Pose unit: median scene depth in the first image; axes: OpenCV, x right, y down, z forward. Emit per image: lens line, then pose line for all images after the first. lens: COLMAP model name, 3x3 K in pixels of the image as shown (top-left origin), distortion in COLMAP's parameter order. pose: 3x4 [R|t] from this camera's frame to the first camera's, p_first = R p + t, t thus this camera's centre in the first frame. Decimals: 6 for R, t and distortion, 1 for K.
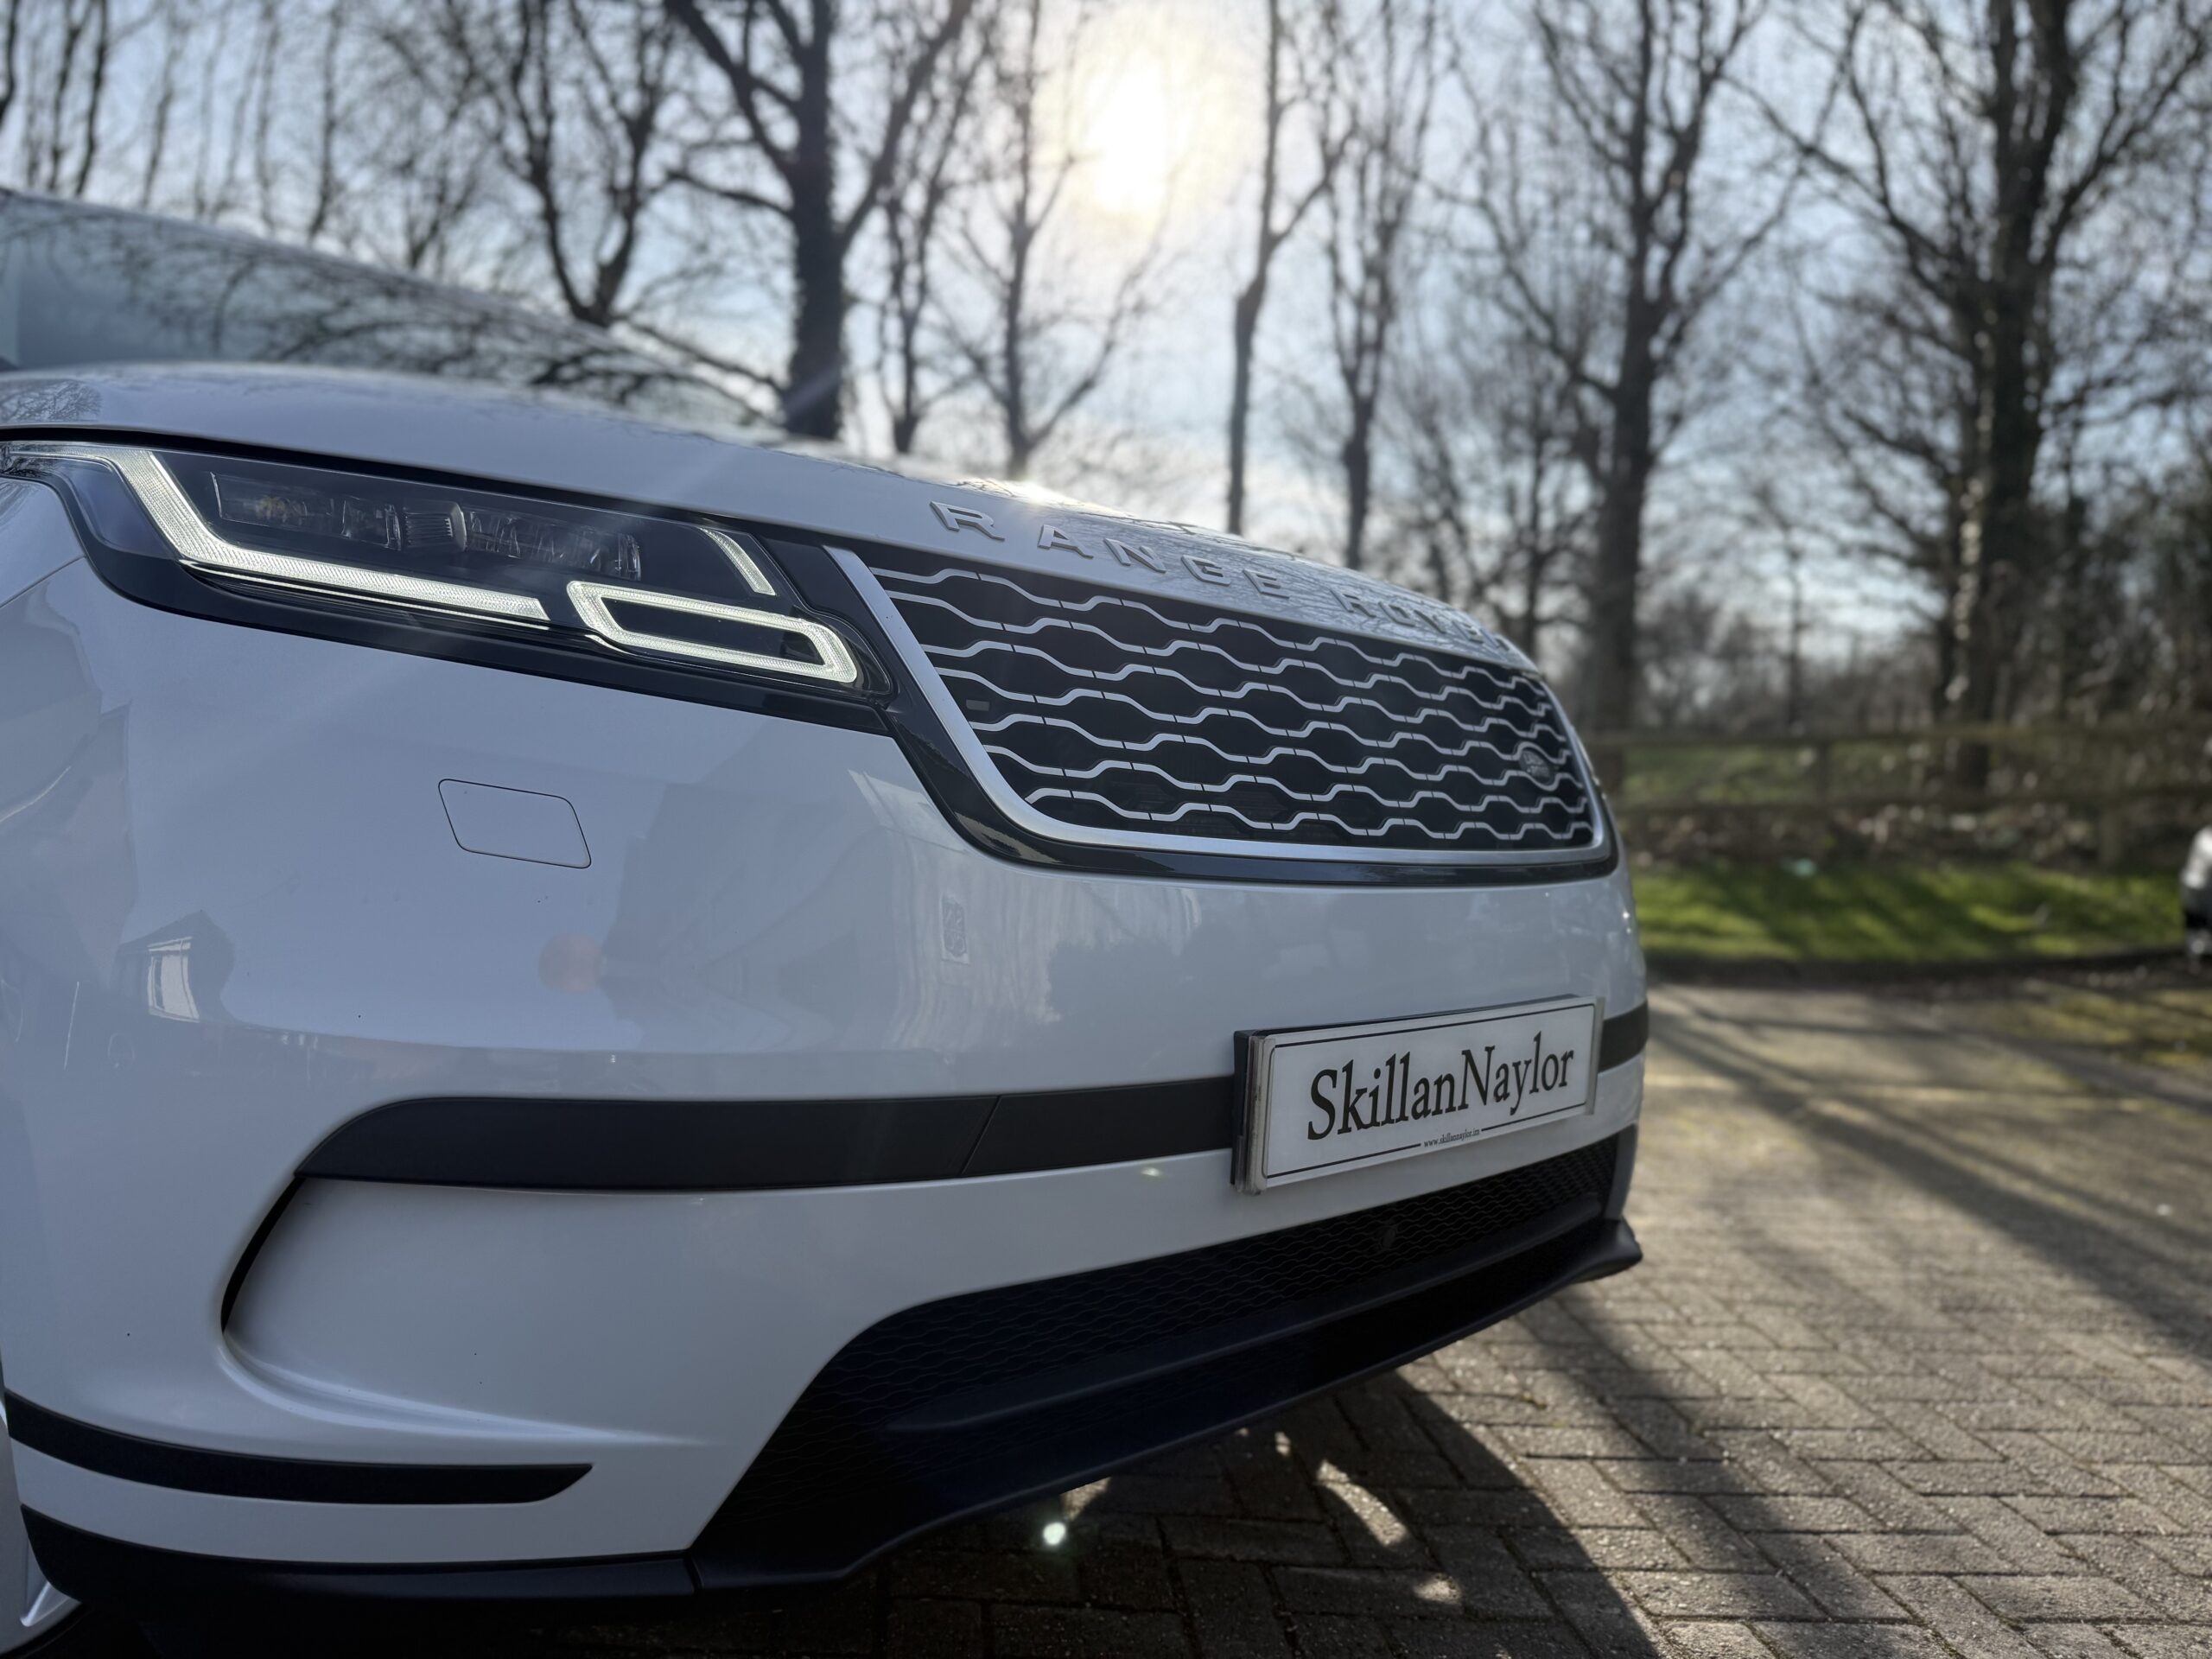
lens RADIAL K [[1572.3, 0, 1113.7], [0, 1572.3, 806.9], [0, 0, 1]] dist [0.006532, -0.007474]
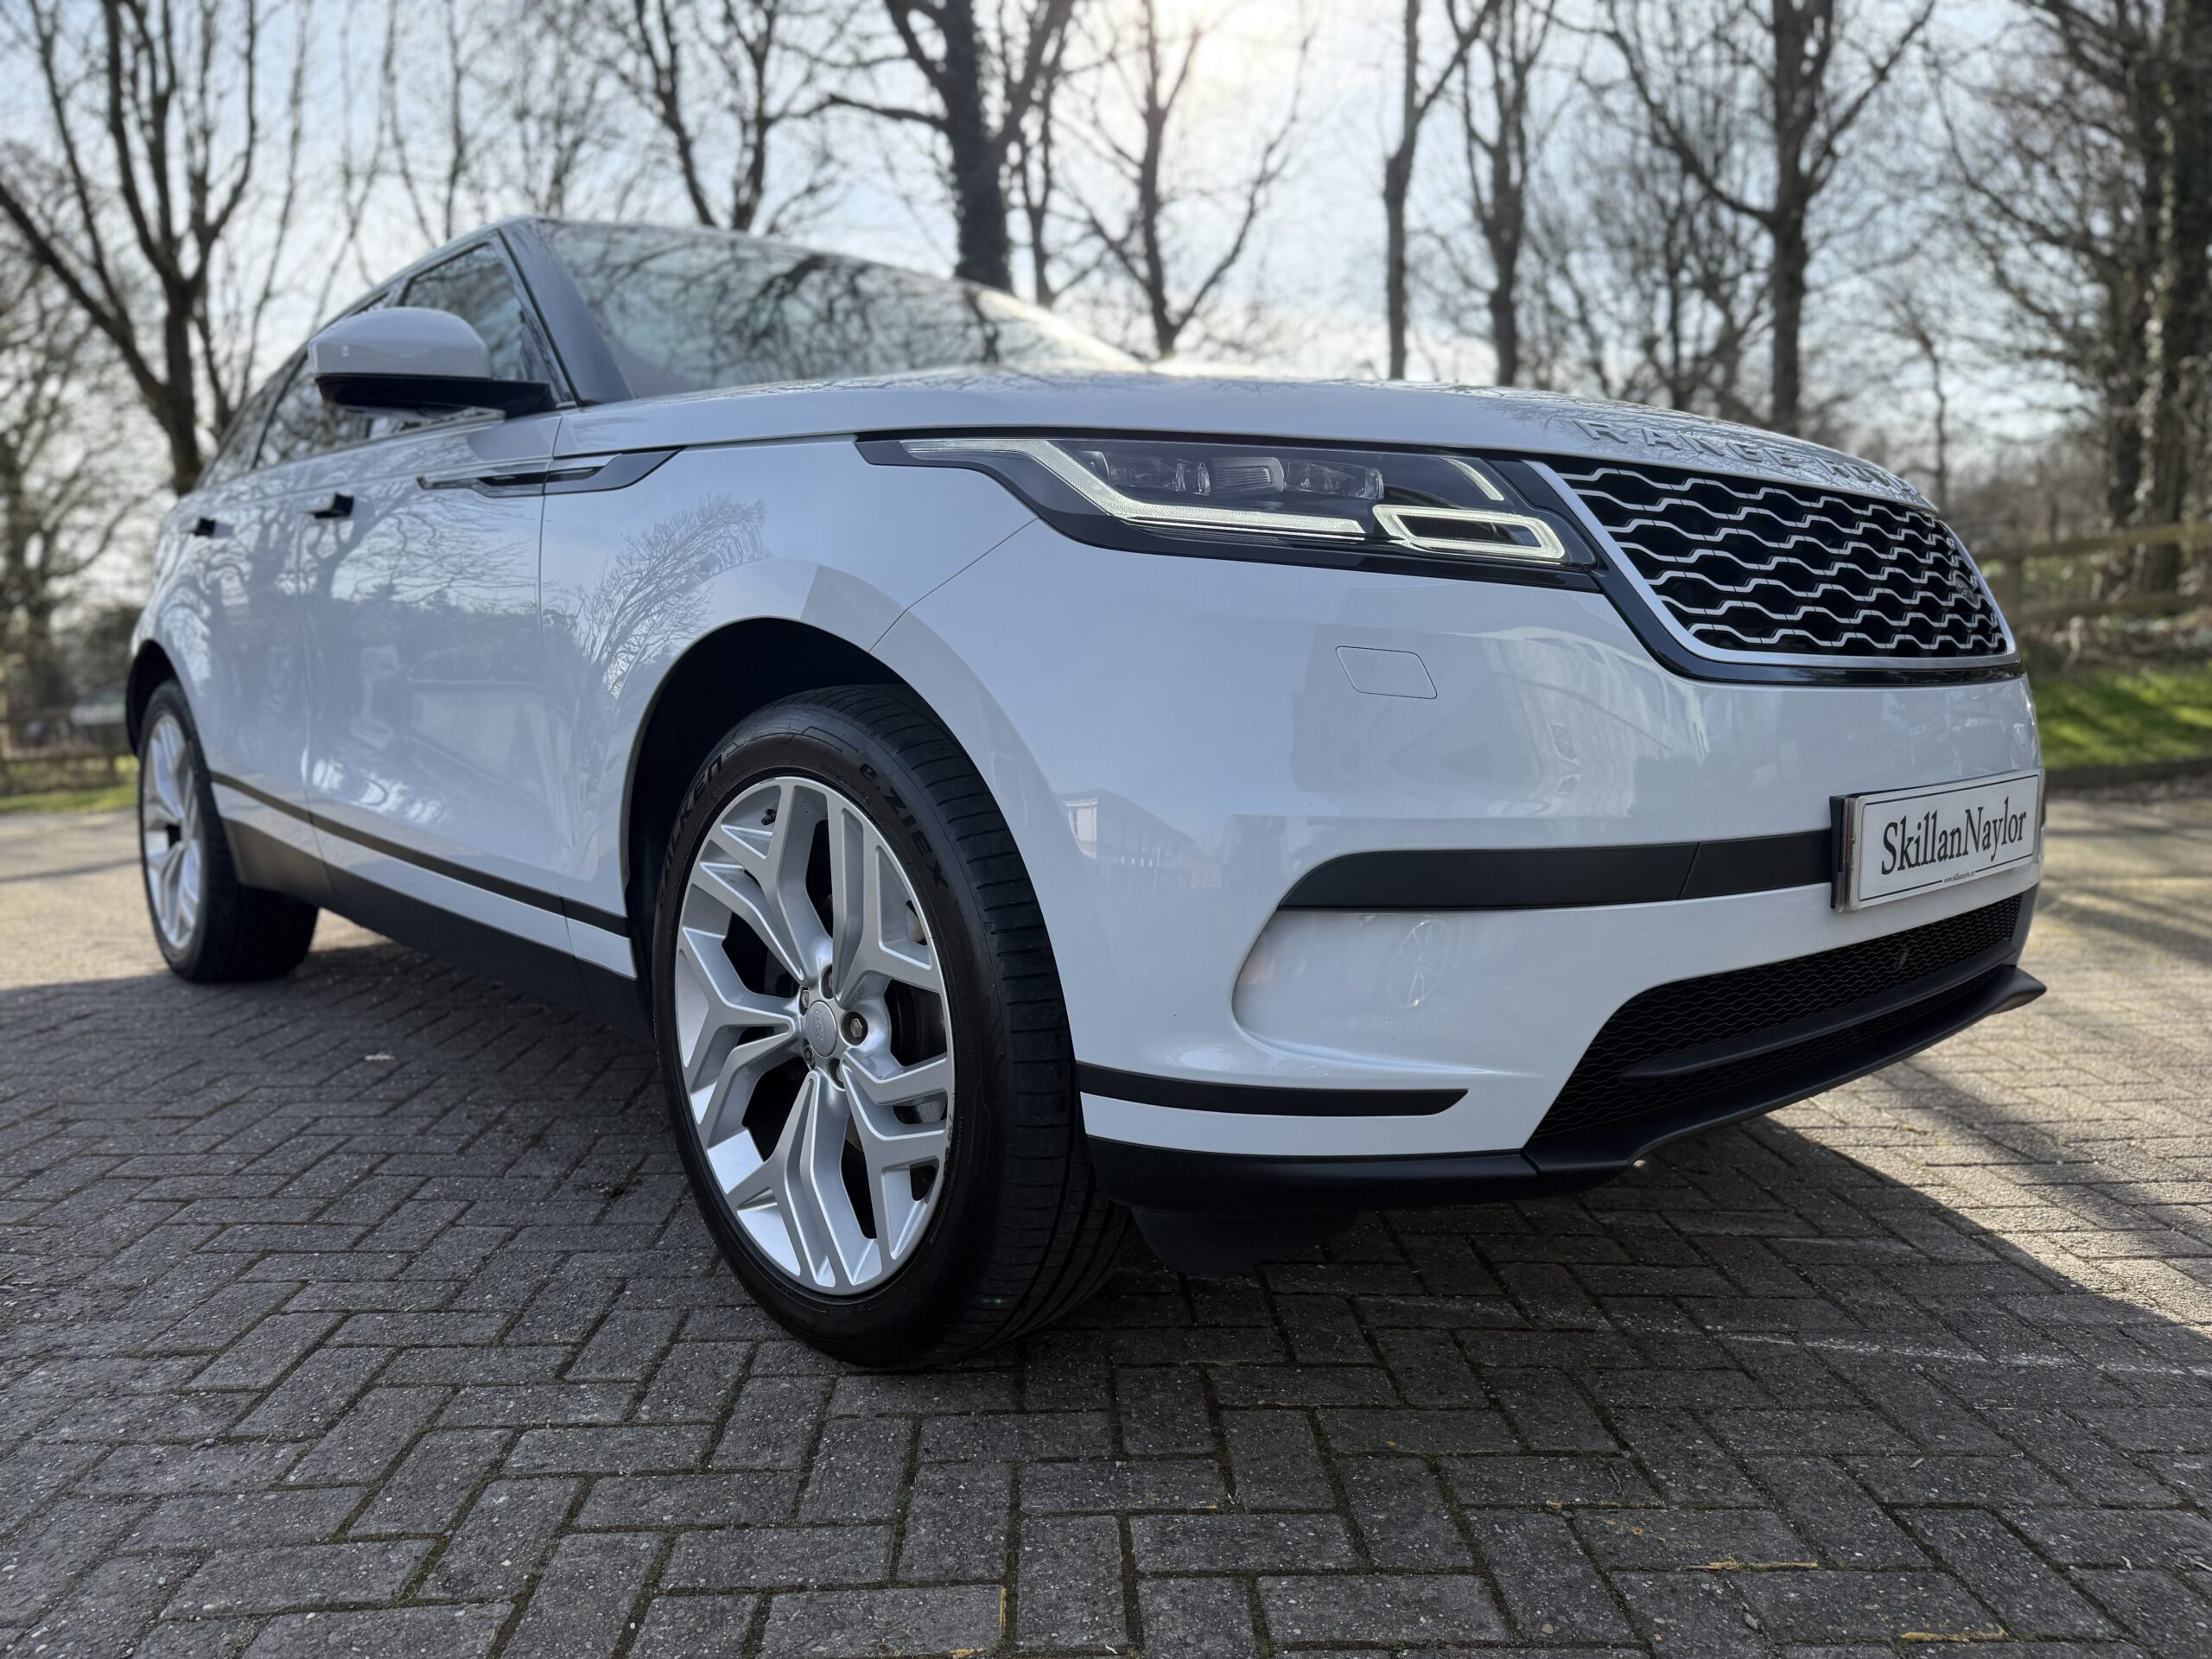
lens RADIAL K [[1570.2, 0, 1095.6], [0, 1570.2, 812.5], [0, 0, 1]] dist [-0.001346, -0.005125]
pose [[0.993734, -0.071598, -0.085834, -0.355748], [0.078076, 0.994148, 0.074656, 0.004393], [0.079987, -0.080890, 0.993508, -0.323836]]
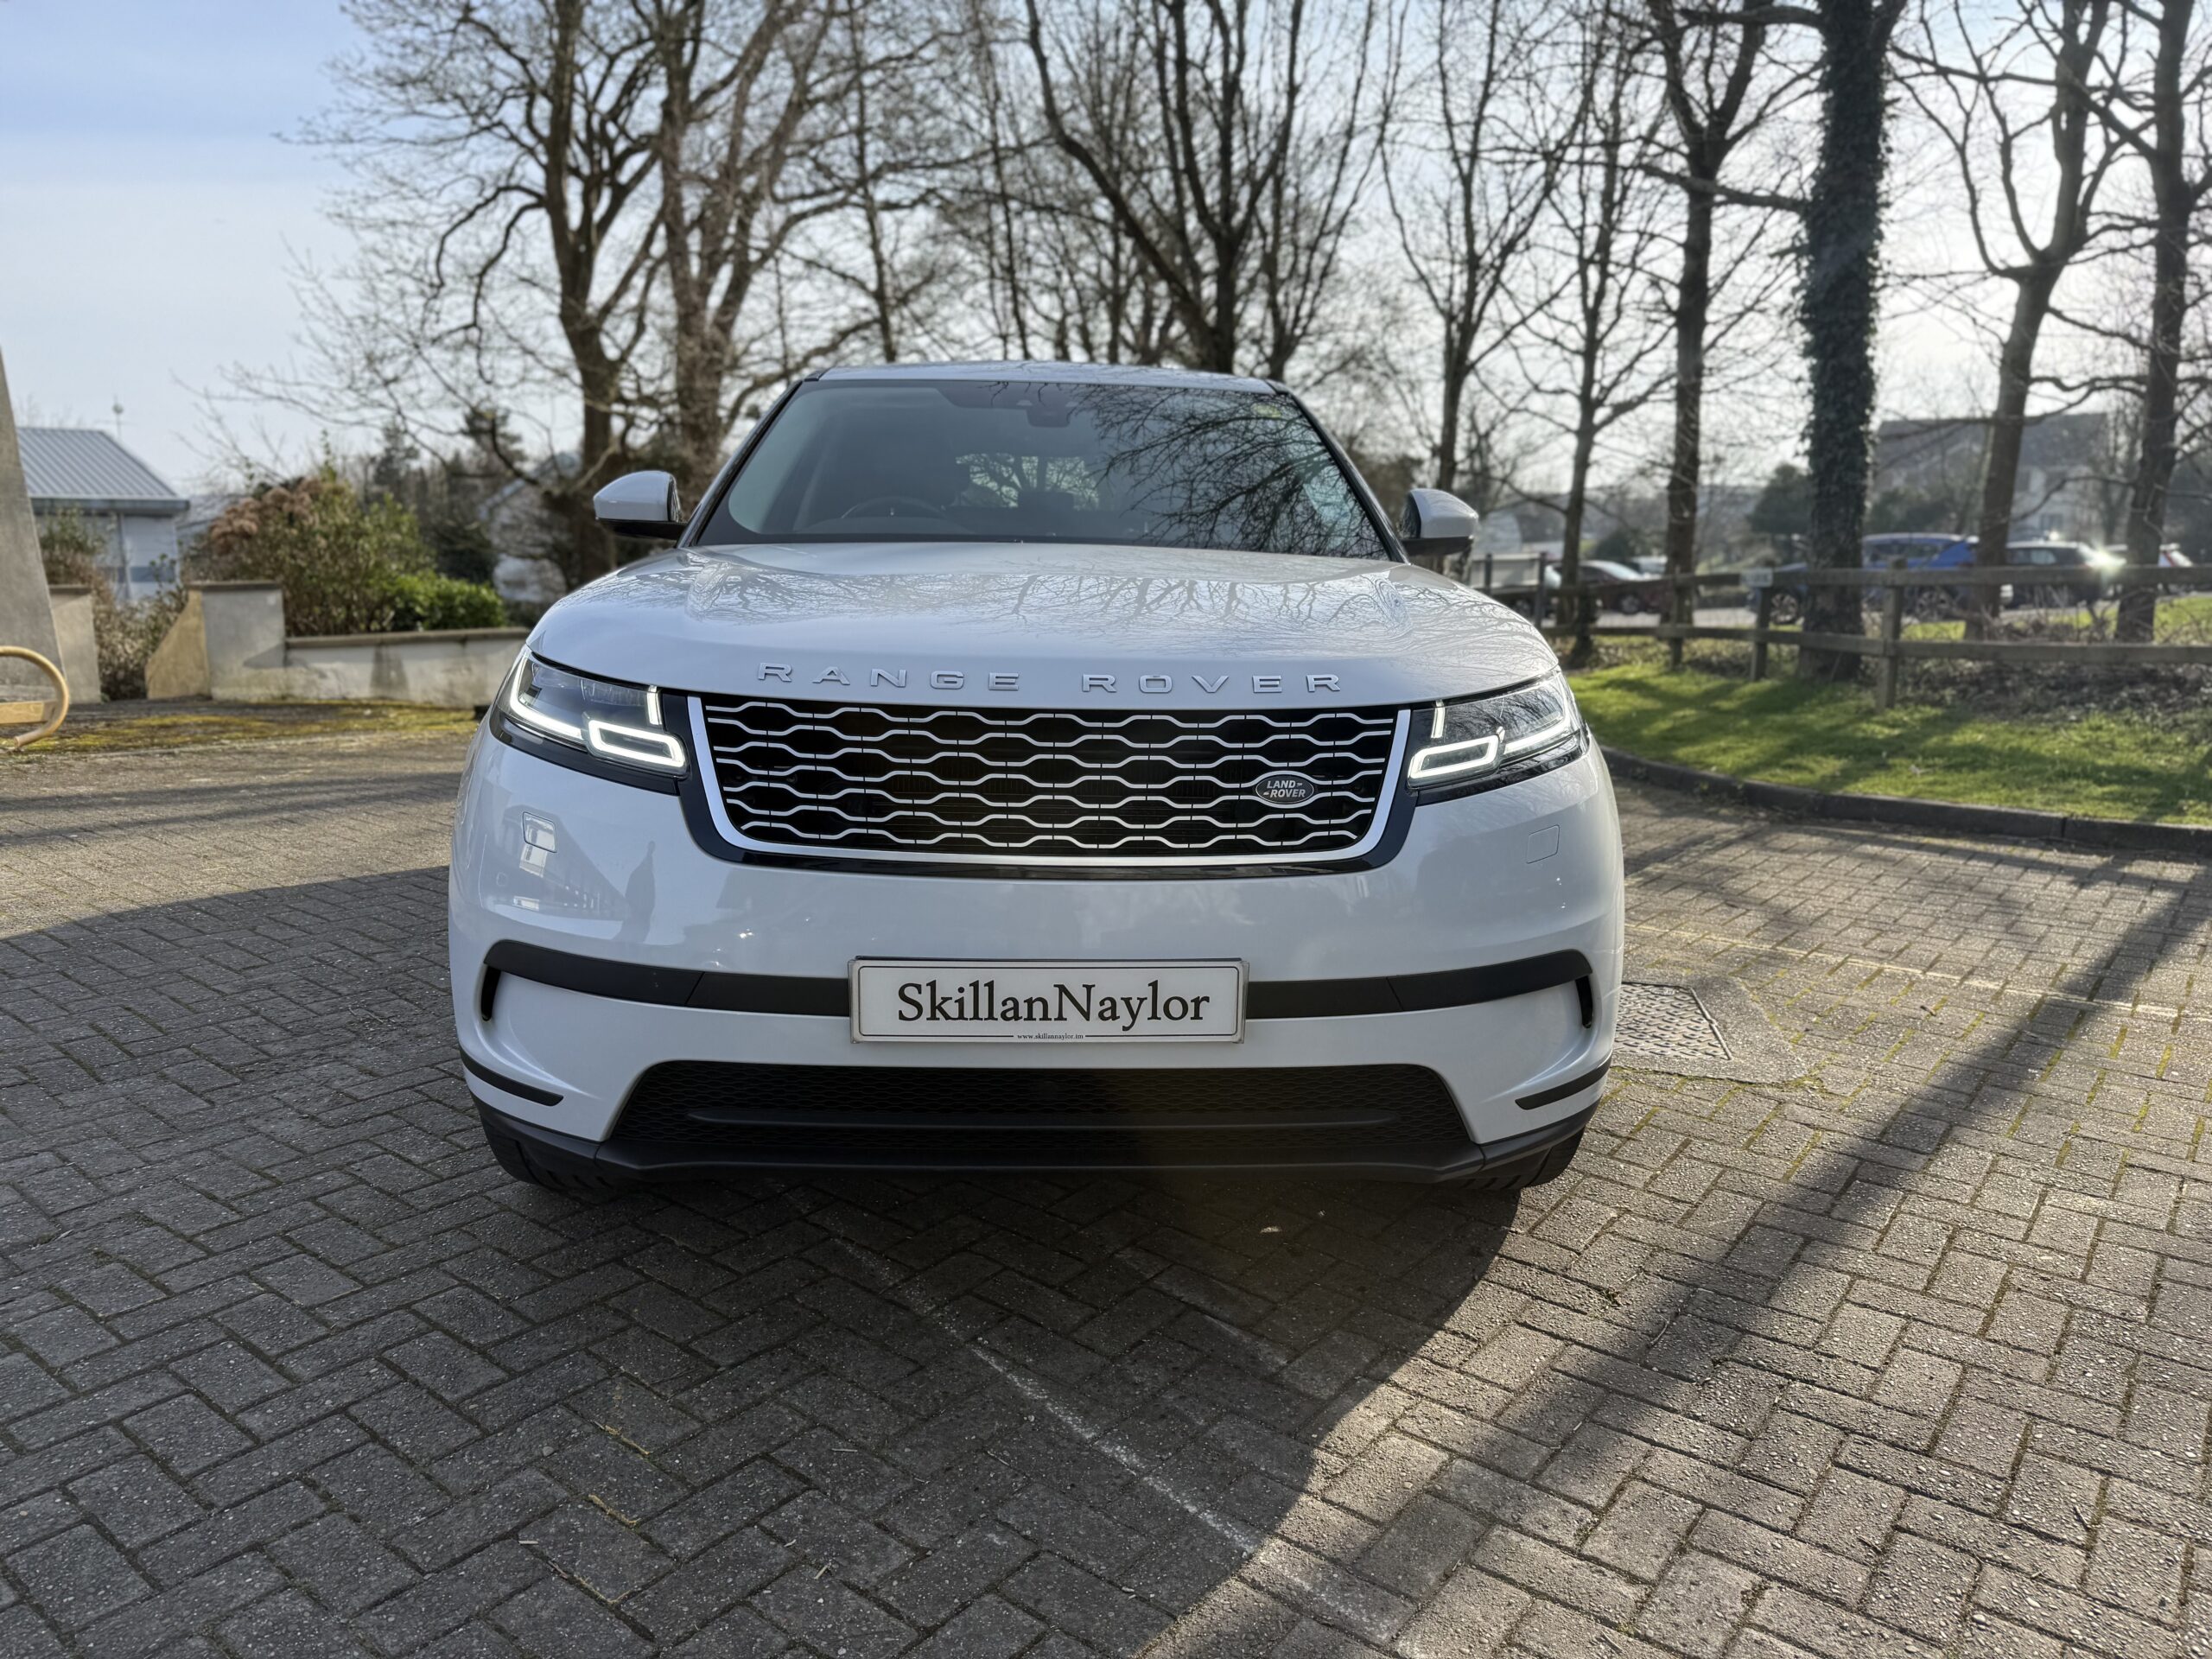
lens RADIAL K [[1565.4, 0, 1112.8], [0, 1565.4, 790.3], [0, 0, 1]] dist [0.028865, -0.037717]
pose [[0.716727, 0.056138, -0.695090, 1.253127], [0.022885, 0.994324, 0.103903, -0.186811], [0.696978, -0.090377, 0.711375, -0.057139]]
